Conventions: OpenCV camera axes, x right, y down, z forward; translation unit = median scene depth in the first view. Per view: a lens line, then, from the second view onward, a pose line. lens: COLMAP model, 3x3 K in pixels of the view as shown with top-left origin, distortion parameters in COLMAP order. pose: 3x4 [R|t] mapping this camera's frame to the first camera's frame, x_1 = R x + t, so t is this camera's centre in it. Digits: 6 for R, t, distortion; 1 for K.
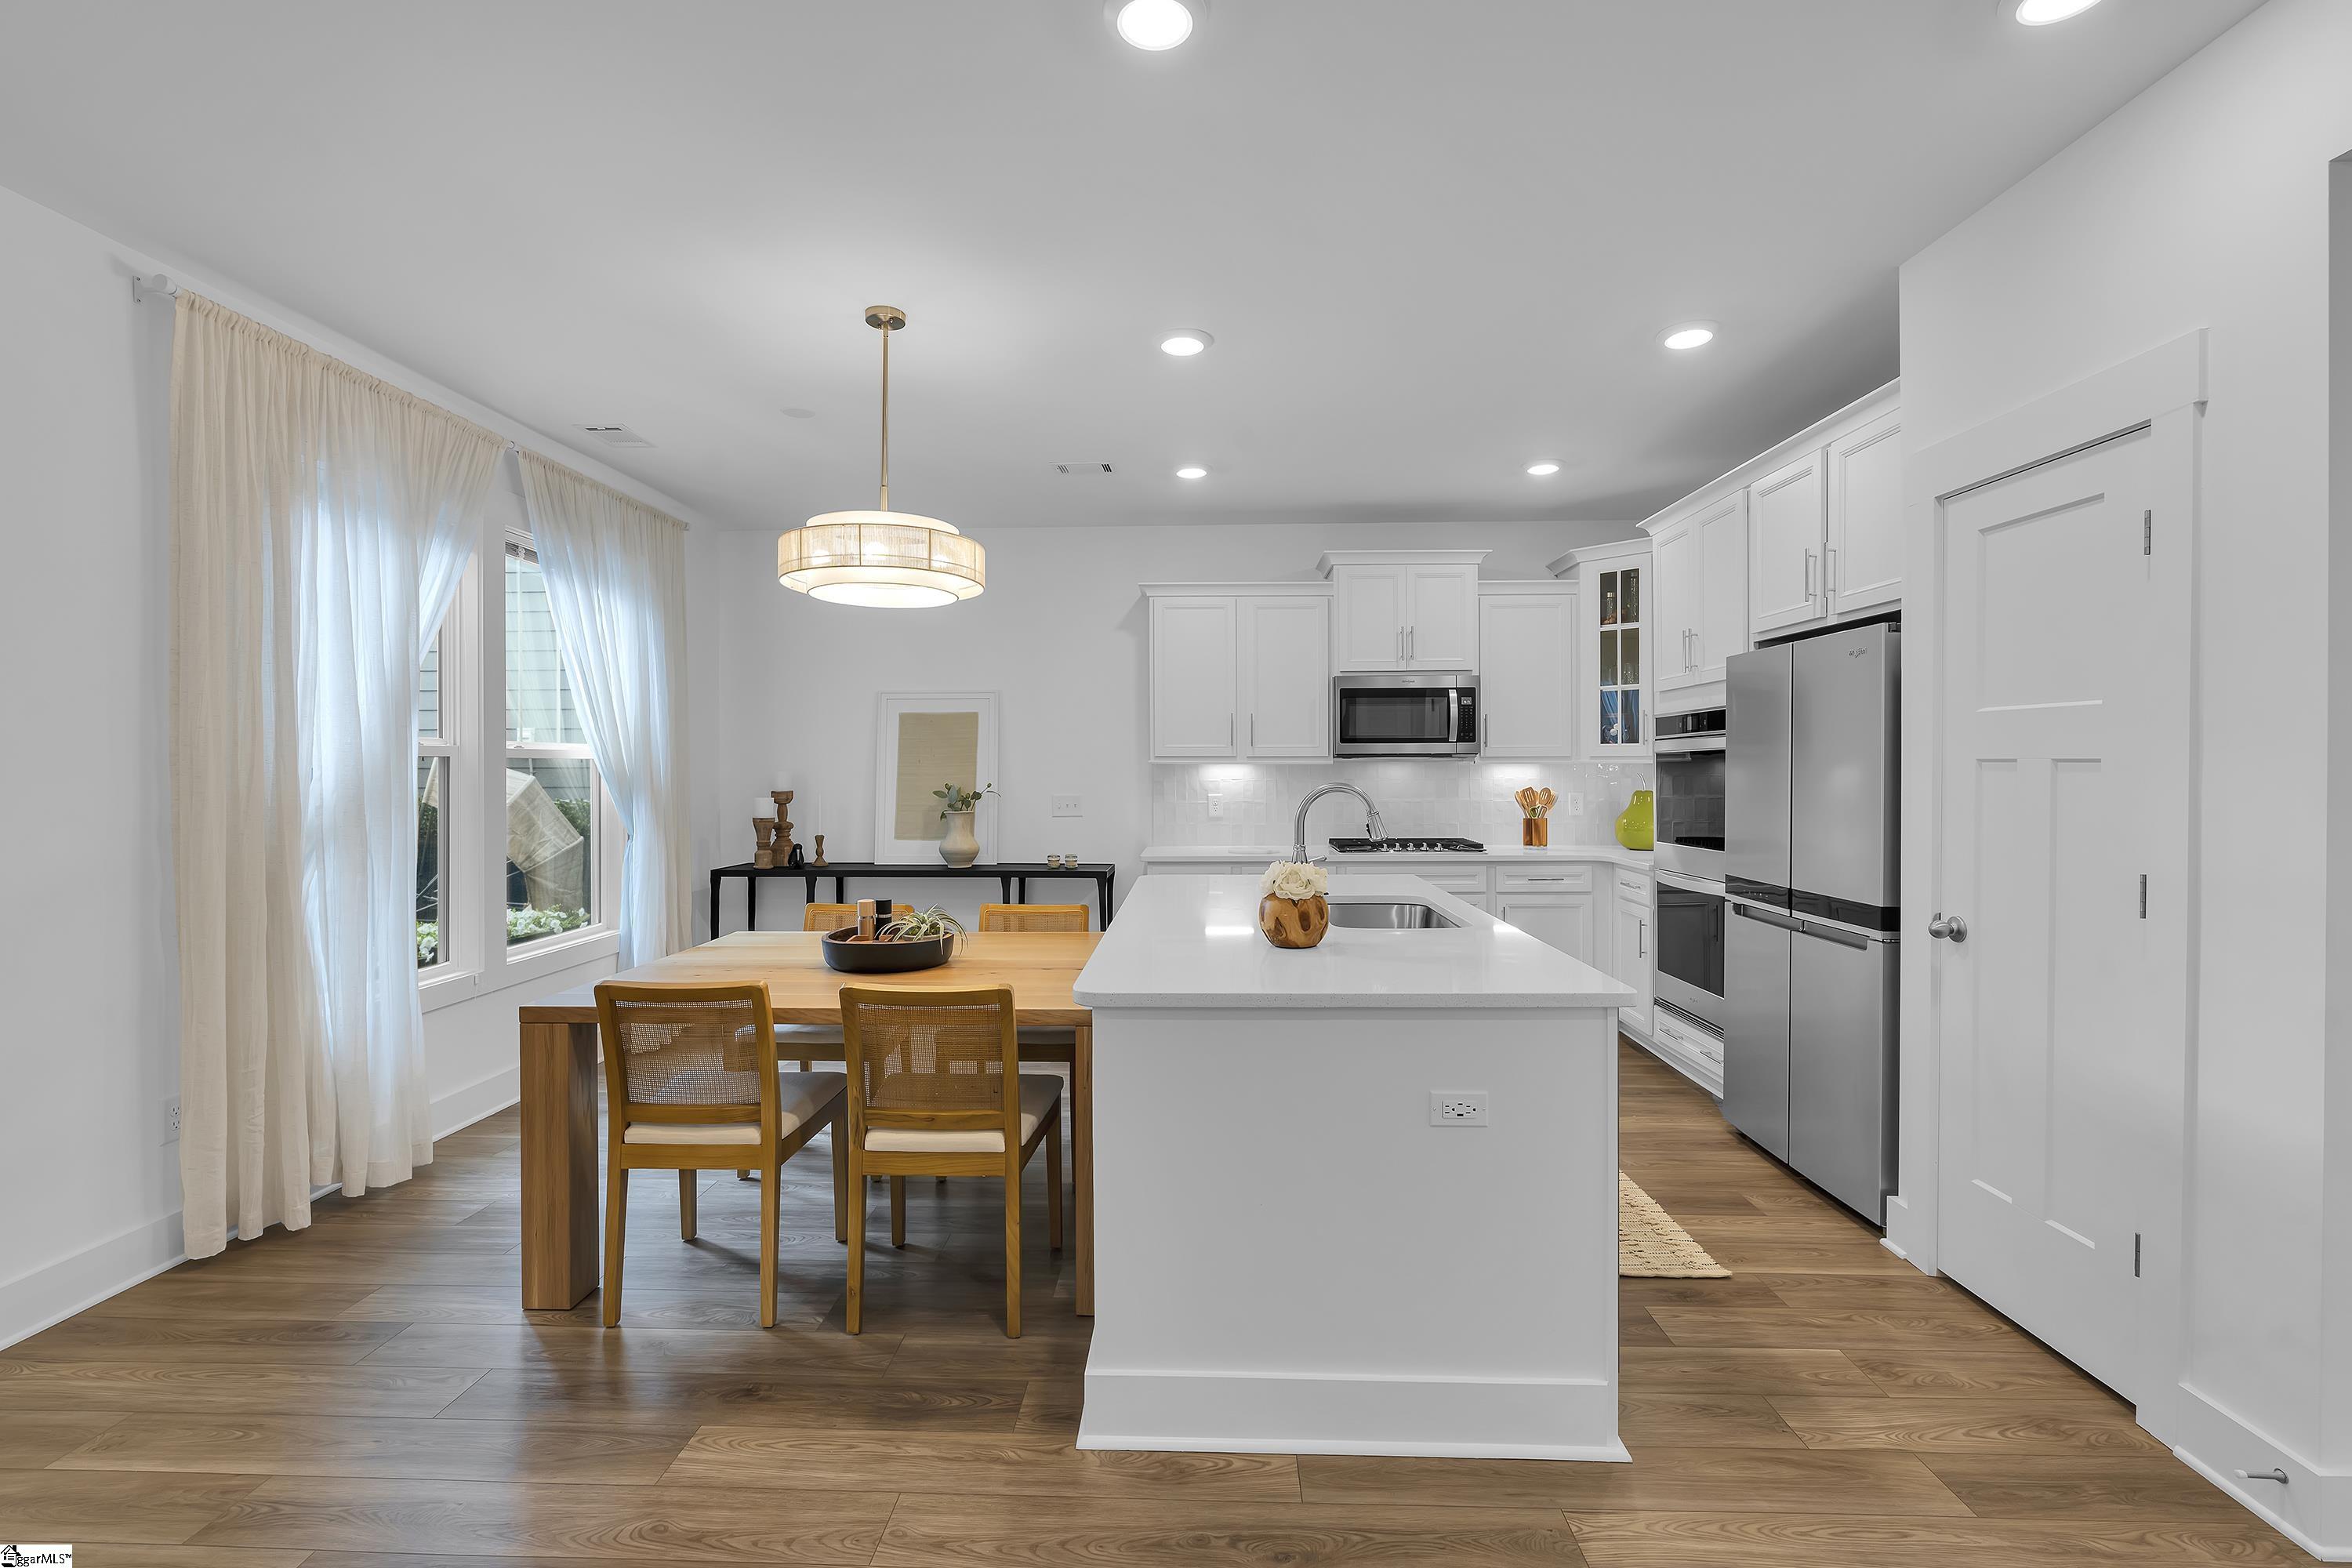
lens RADIAL K [[1035.5, 0, 1176.0], [0, 1035.5, 784.0], [0, 0, 1]] dist [-0.002123, -0.000382]
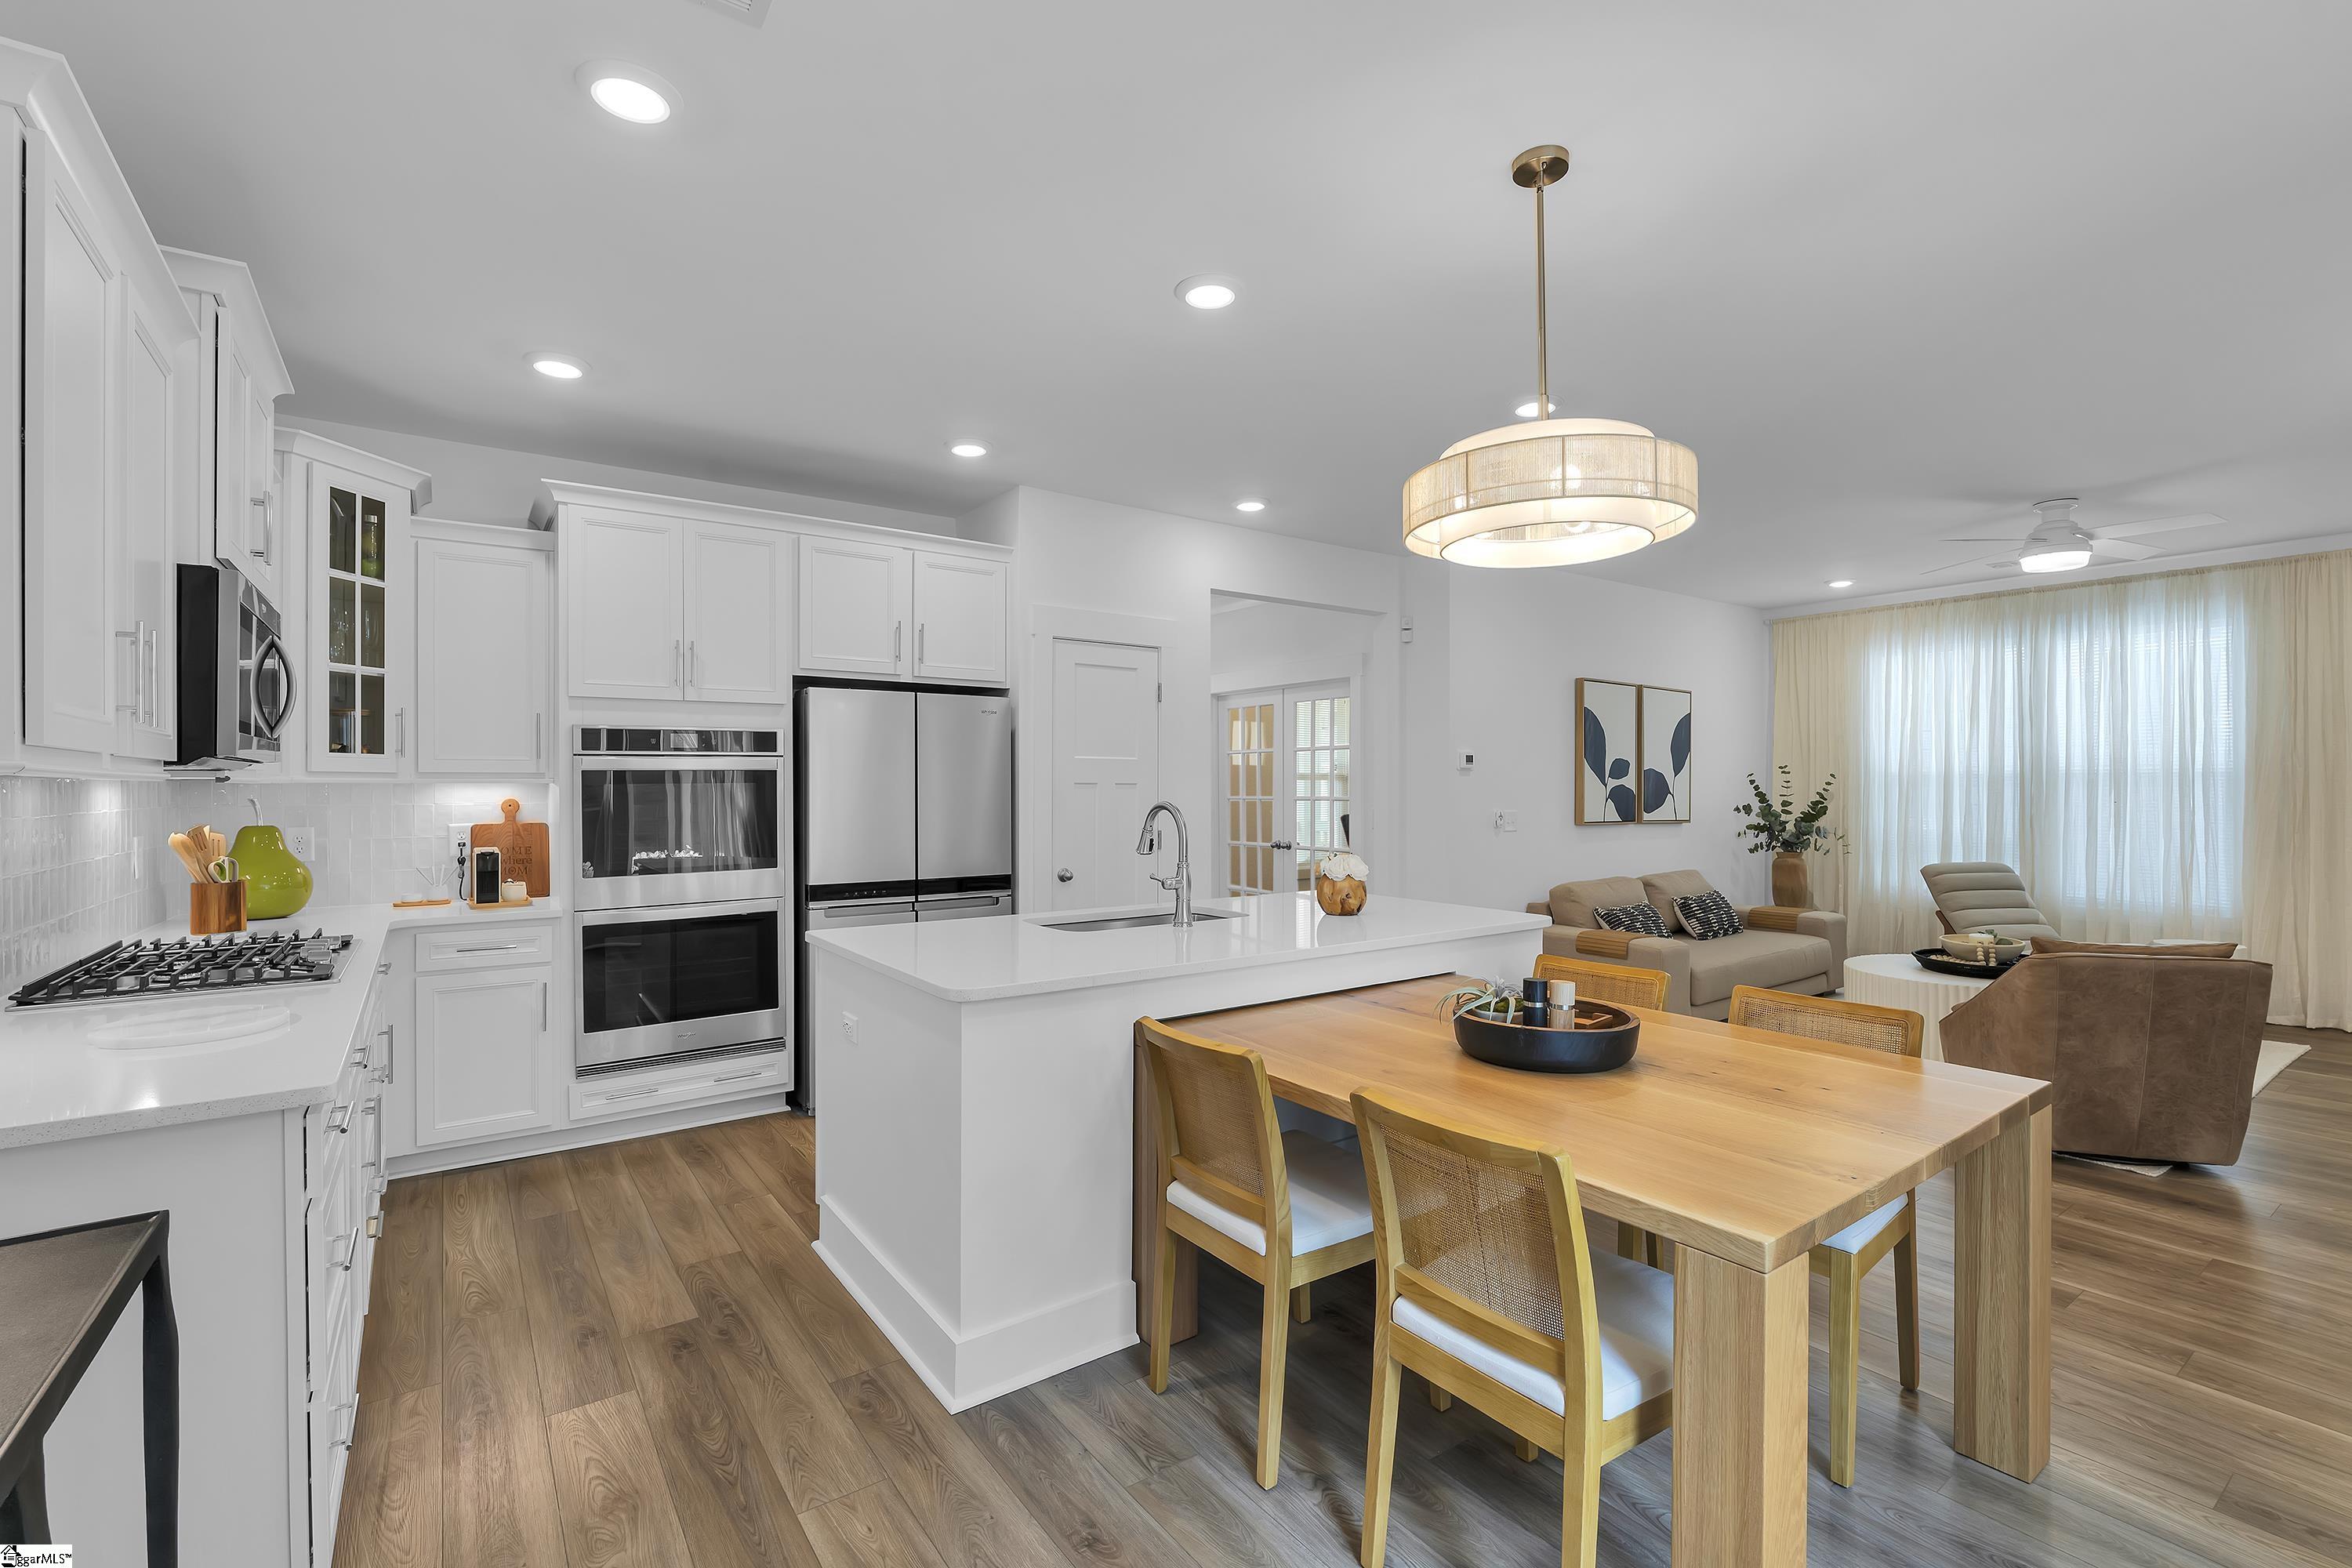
lens RADIAL K [[1035.5, 0, 1176.0], [0, 1035.5, 784.0], [0, 0, 1]] dist [-0.002123, -0.000382]
pose [[-0.608722, 0.002230, 0.793381, -0.417692], [0.016103, 0.999825, 0.009545, -0.017727], [-0.793221, 0.018586, -0.608651, 0.987691]]
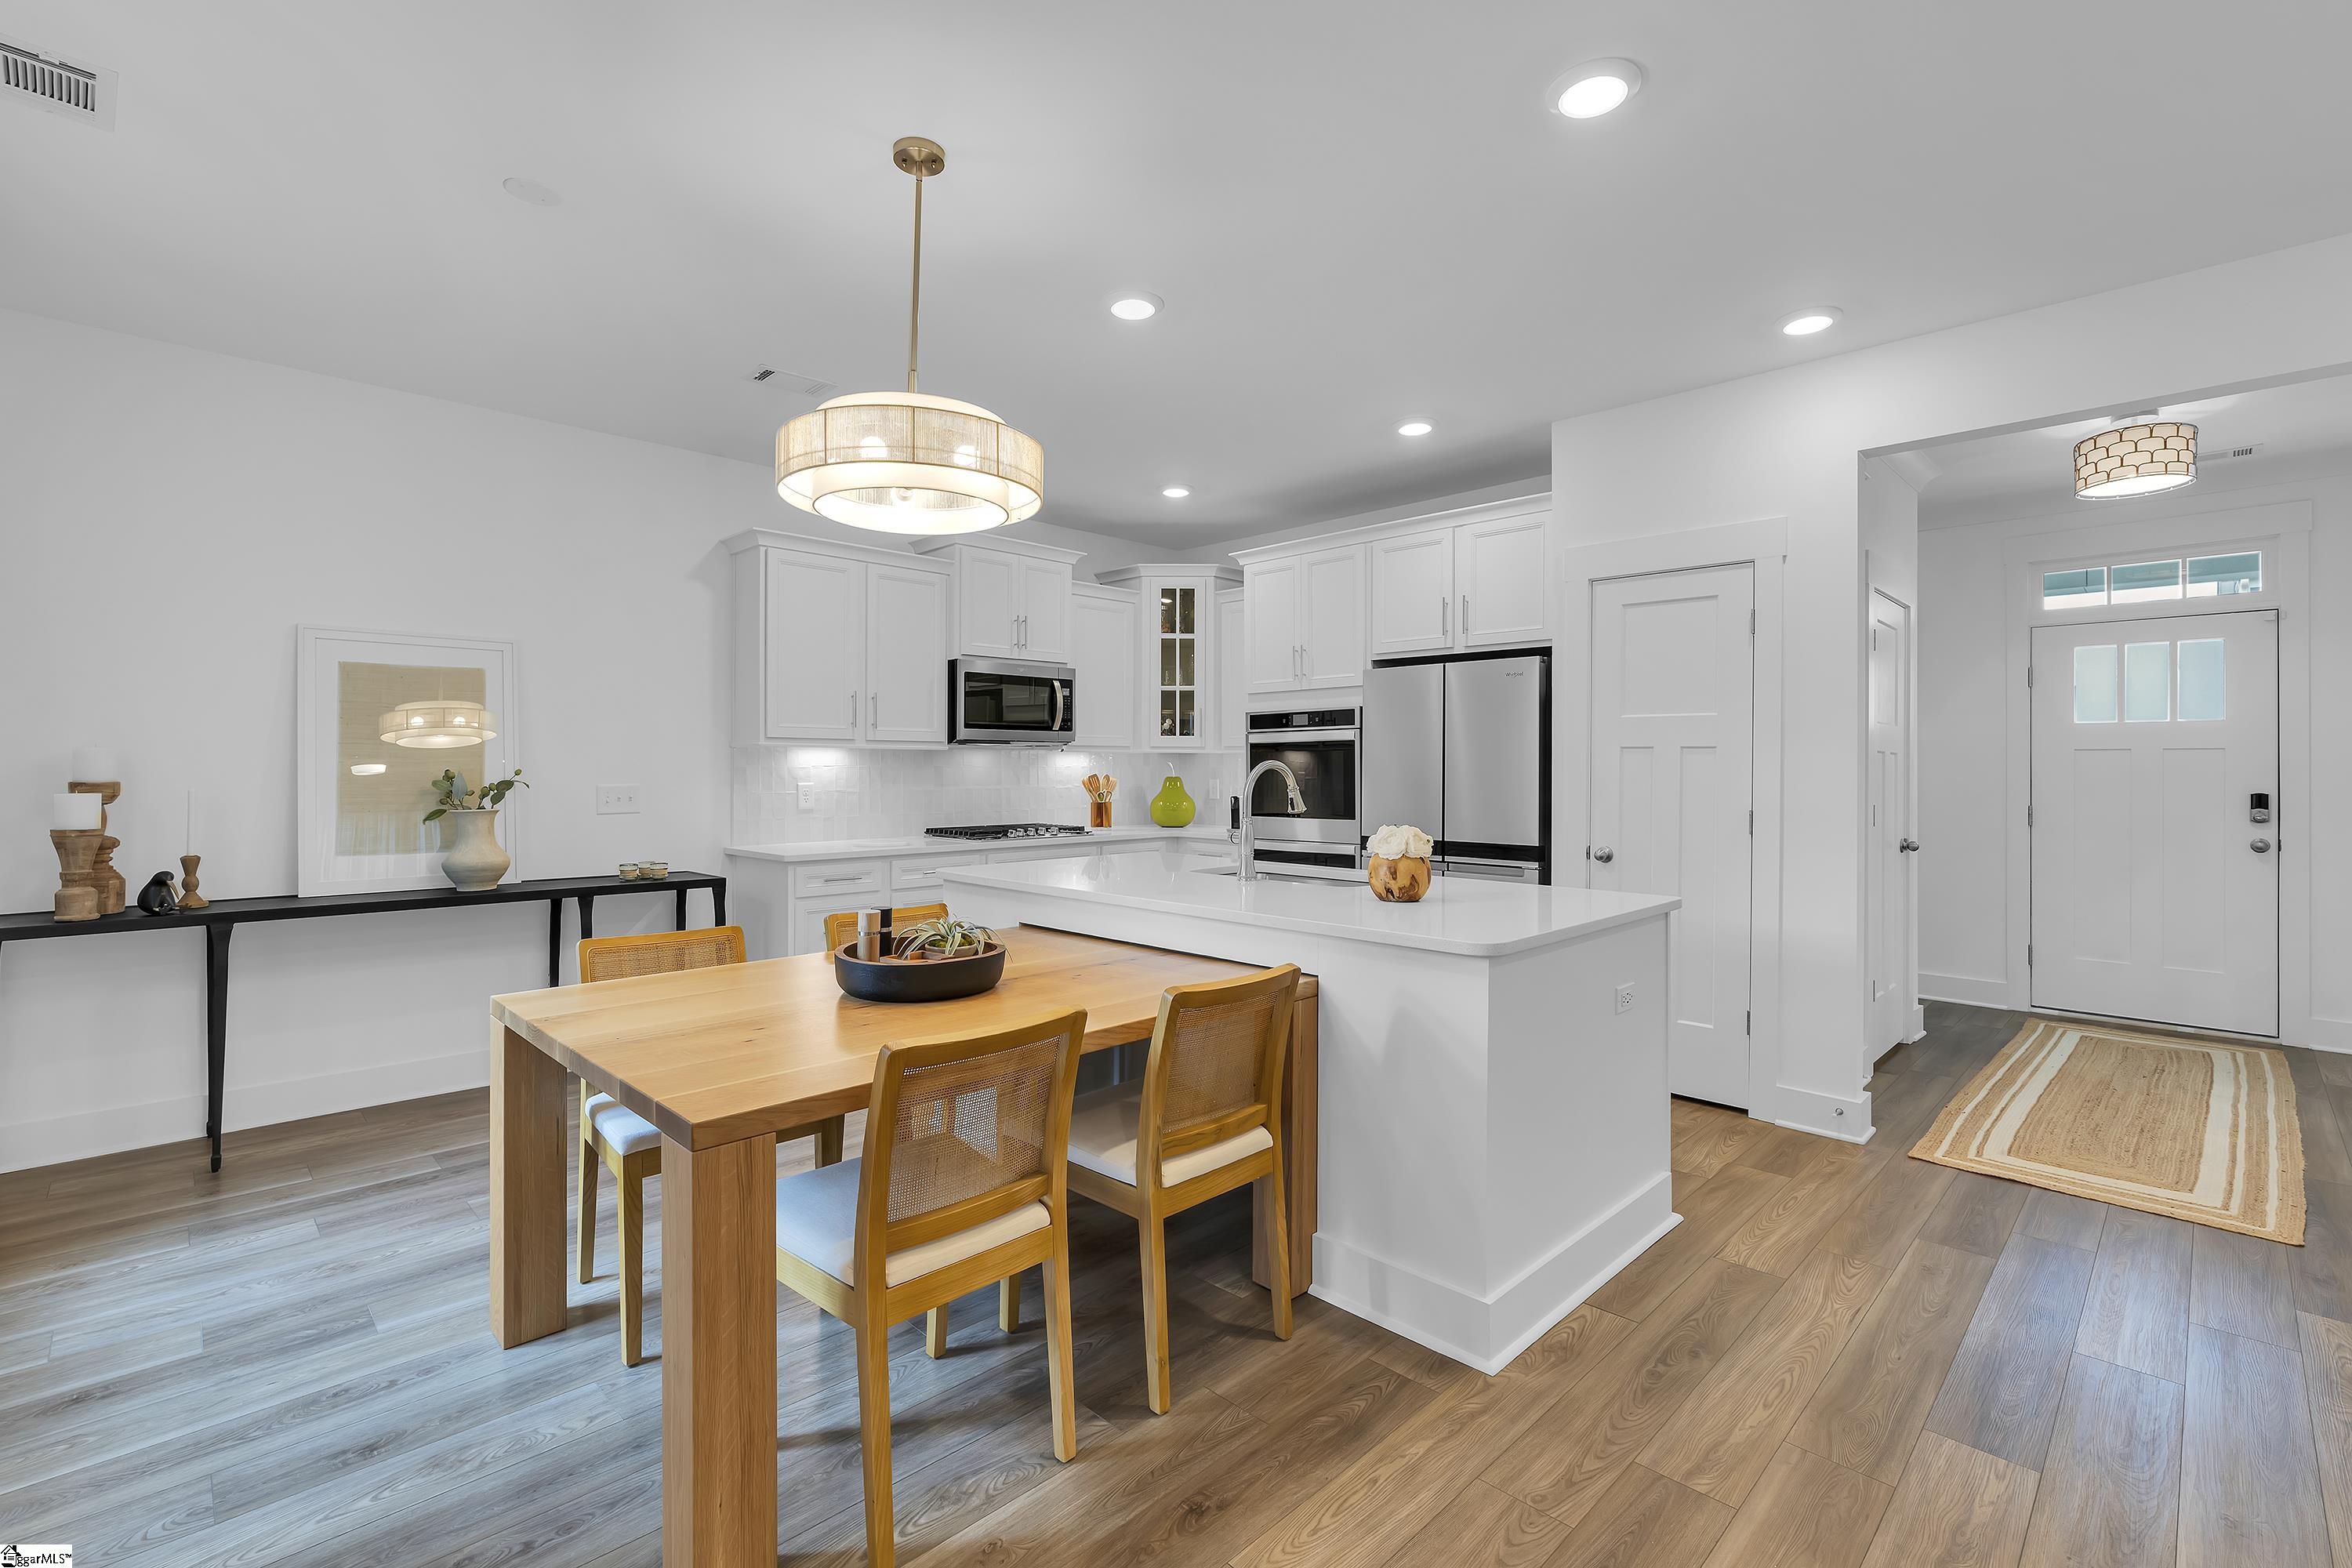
lens RADIAL K [[1041.5, 0, 1178.3], [0, 1041.5, 774.6], [0, 0, 1]] dist [0.000518, -0.000095]
pose [[0.682795, -0.000238, 0.730610, -0.430455], [0.007087, 0.999955, -0.006298, 0.012009], [-0.730576, 0.009478, 0.682766, 0.196609]]
